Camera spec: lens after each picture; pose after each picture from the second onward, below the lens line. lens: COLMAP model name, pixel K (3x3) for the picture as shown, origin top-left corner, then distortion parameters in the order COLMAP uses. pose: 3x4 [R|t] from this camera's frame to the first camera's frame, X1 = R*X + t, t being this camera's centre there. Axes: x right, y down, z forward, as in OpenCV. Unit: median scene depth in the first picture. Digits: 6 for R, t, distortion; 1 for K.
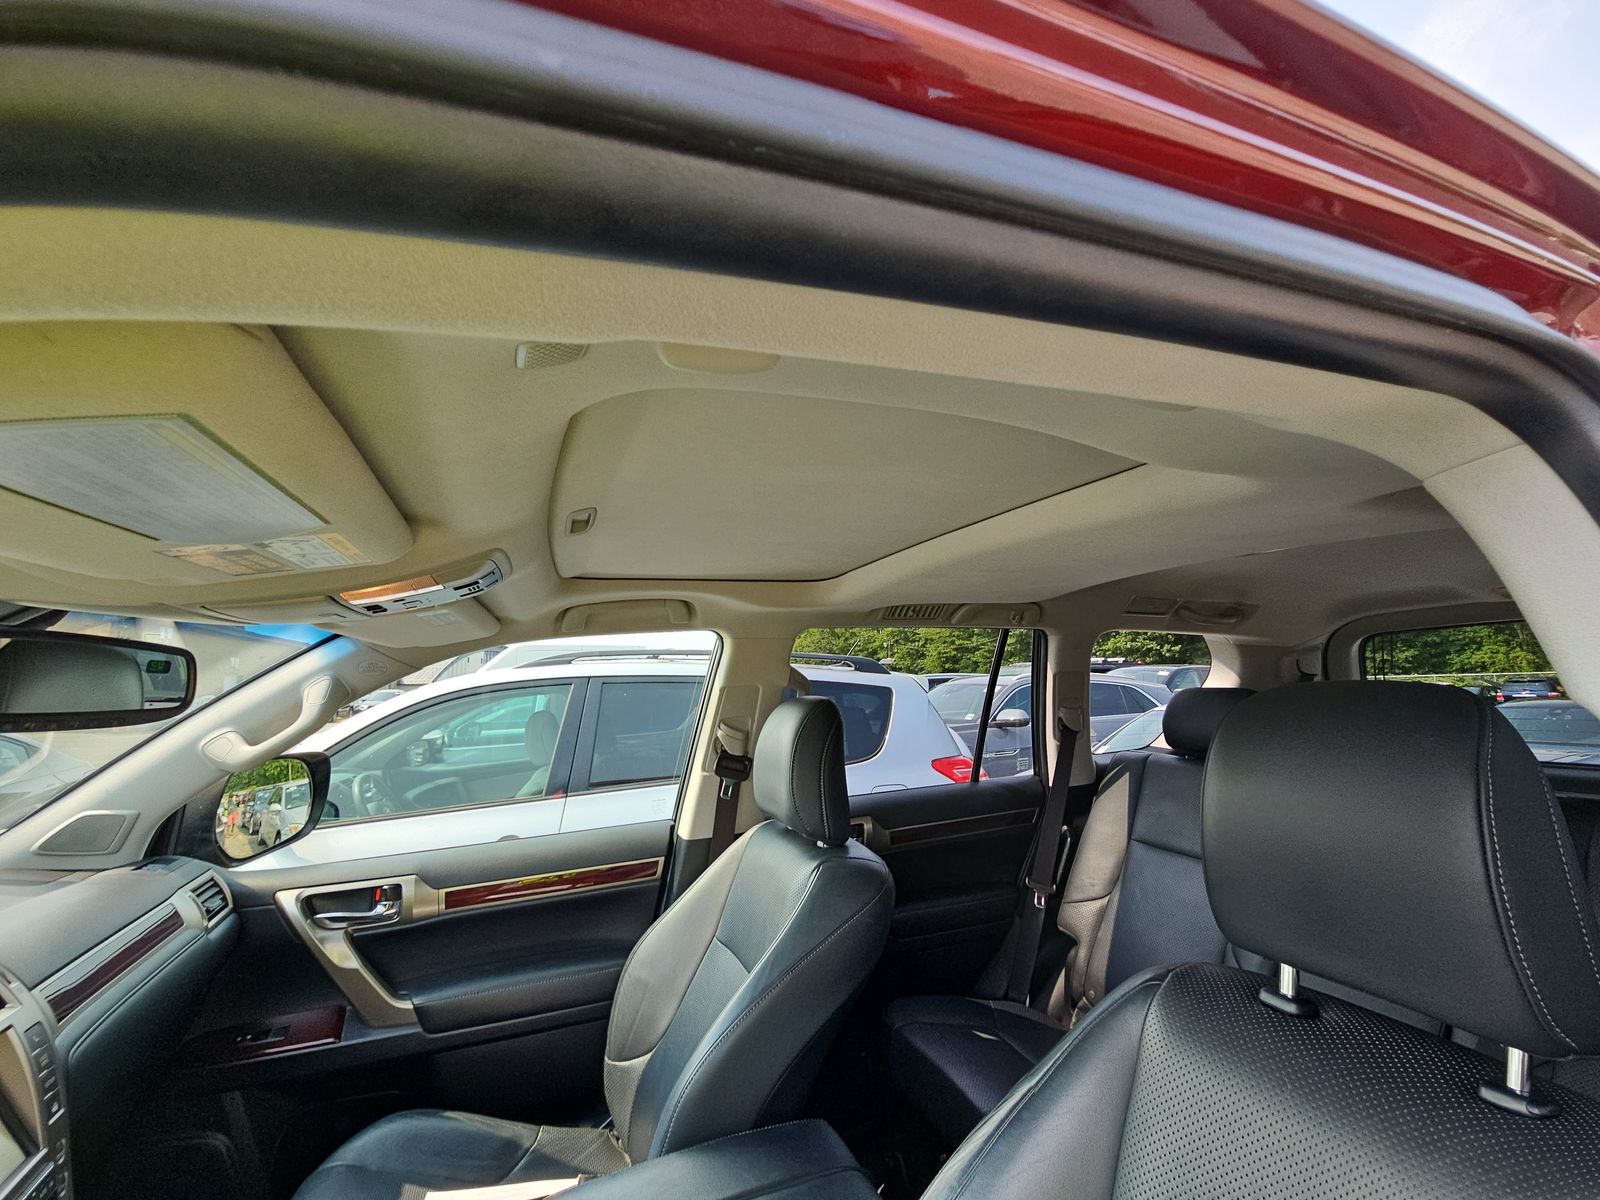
lens RADIAL K [[676.1, 0, 822.2], [0, 676.1, 605.1], [0, 0, 1]] dist [0.000806, -0.008739]
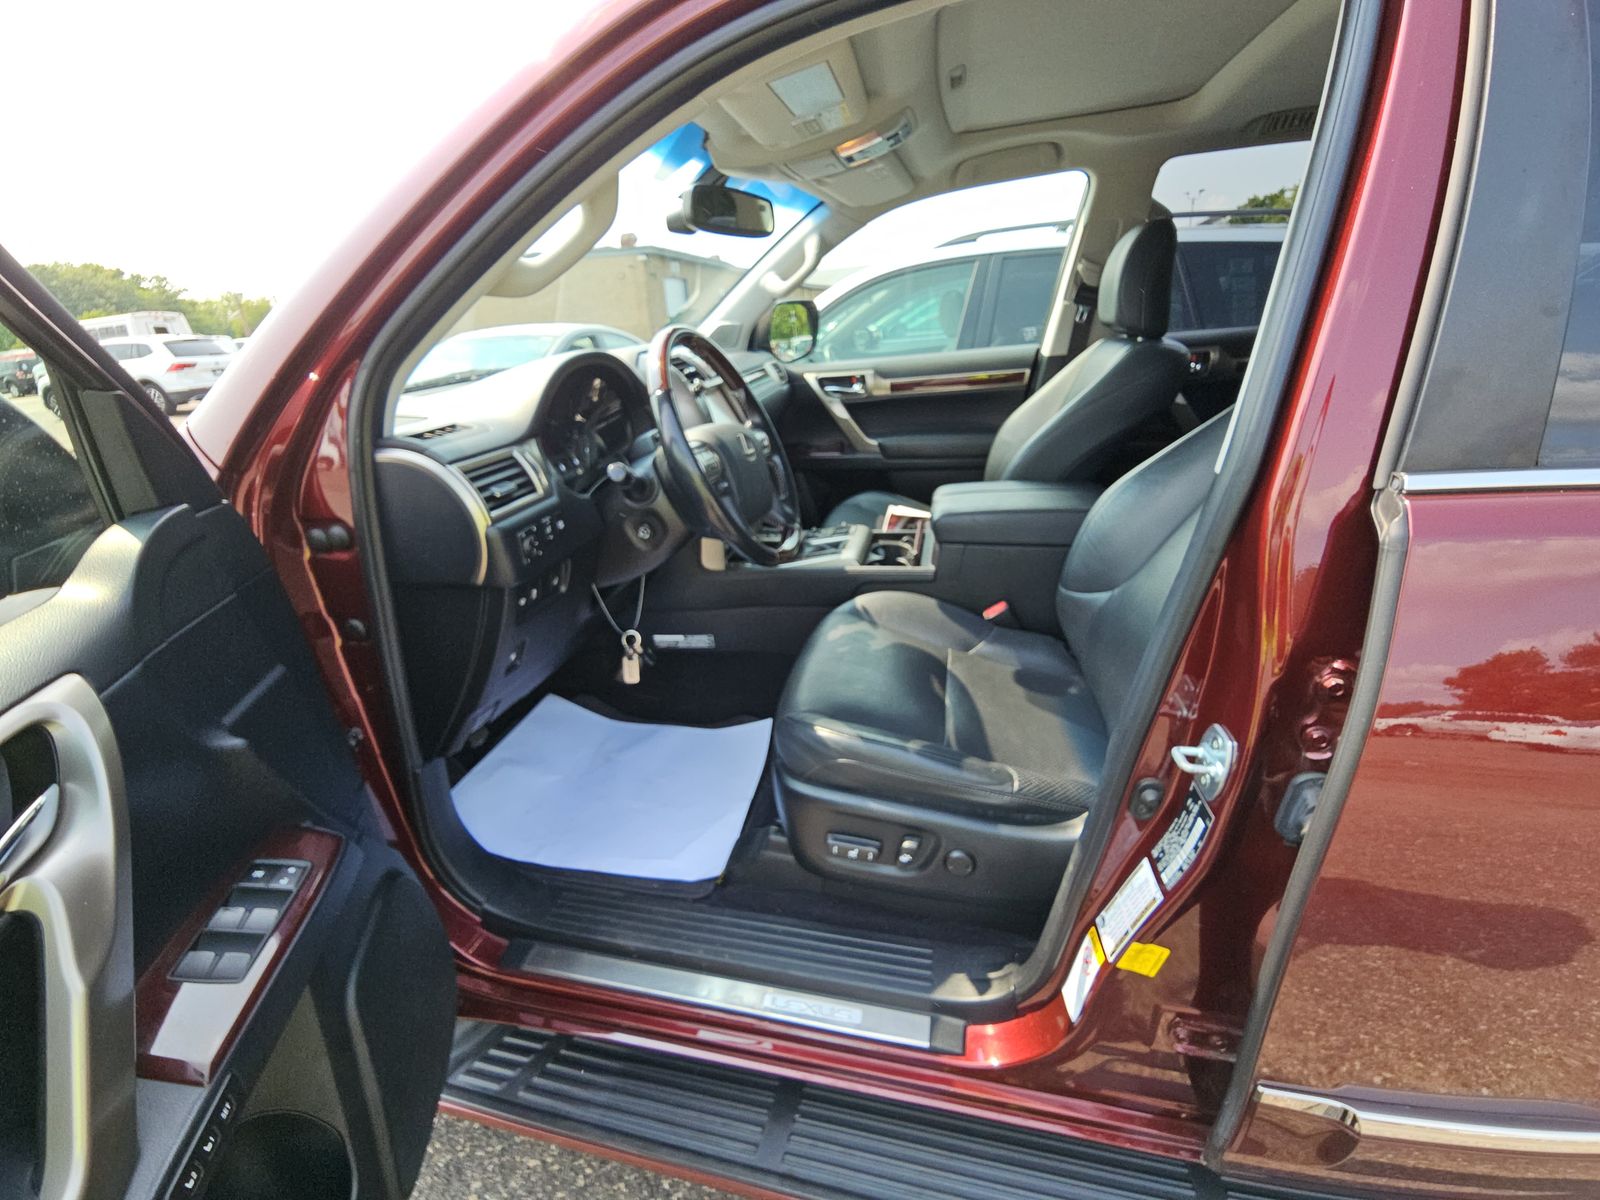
lens RADIAL K [[676.1, 0, 822.2], [0, 676.1, 605.1], [0, 0, 1]] dist [0.000806, -0.008739]
pose [[0.841820, 0.174647, -0.510723, 0.234235], [0.119621, 0.862311, 0.492047, 0.074071], [0.526337, -0.475308, 0.705019, -0.498907]]
